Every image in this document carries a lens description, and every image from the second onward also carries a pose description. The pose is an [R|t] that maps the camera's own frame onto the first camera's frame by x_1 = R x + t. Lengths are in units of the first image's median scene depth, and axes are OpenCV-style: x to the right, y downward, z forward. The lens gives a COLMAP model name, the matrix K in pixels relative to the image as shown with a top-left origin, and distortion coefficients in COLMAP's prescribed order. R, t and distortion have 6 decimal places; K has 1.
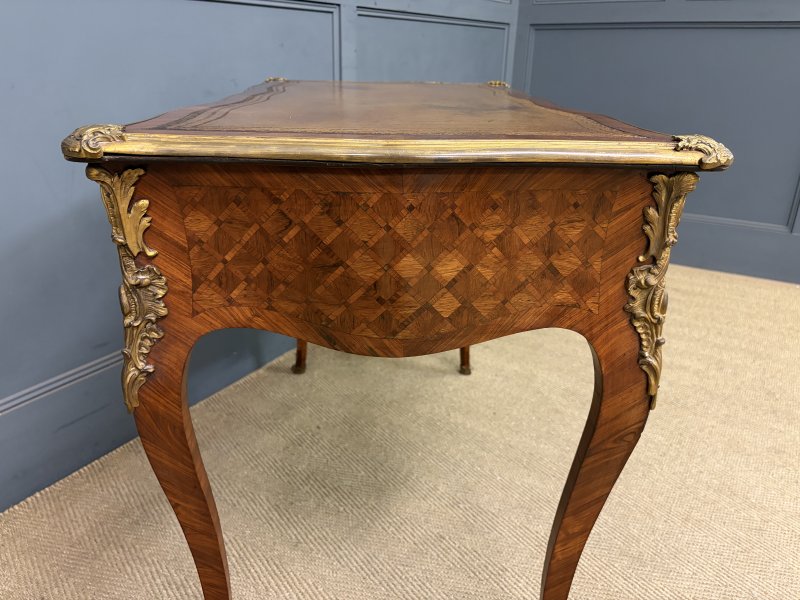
lens RADIAL K [[612.3, 0, 398.3], [0, 612.3, 300.7], [0, 0, 1]] dist [0.059803, -0.073973]
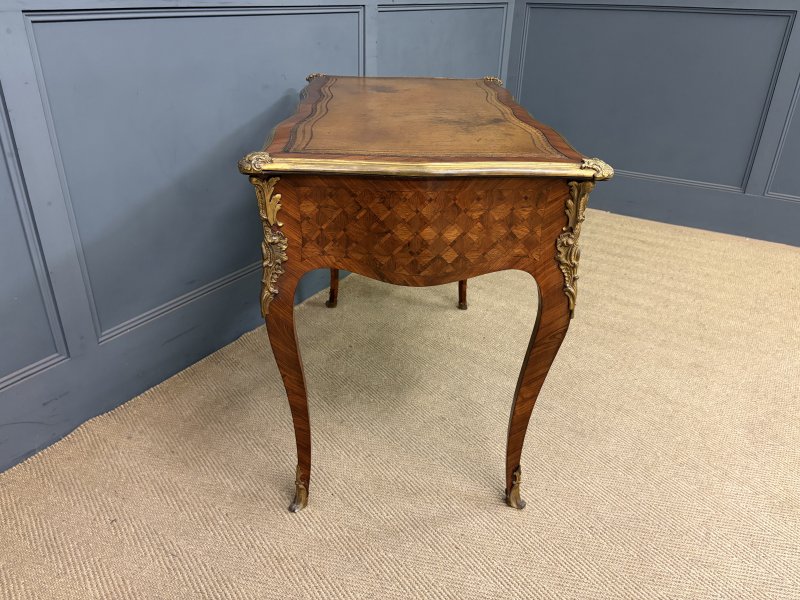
lens RADIAL K [[612.3, 0, 398.3], [0, 612.3, 300.7], [0, 0, 1]] dist [0.059803, -0.073973]
pose [[0.999978, 0.006600, -0.000606, -0.063222], [-0.006524, 0.996282, 0.085899, -0.013568], [0.001171, -0.085894, 0.996304, -0.710122]]
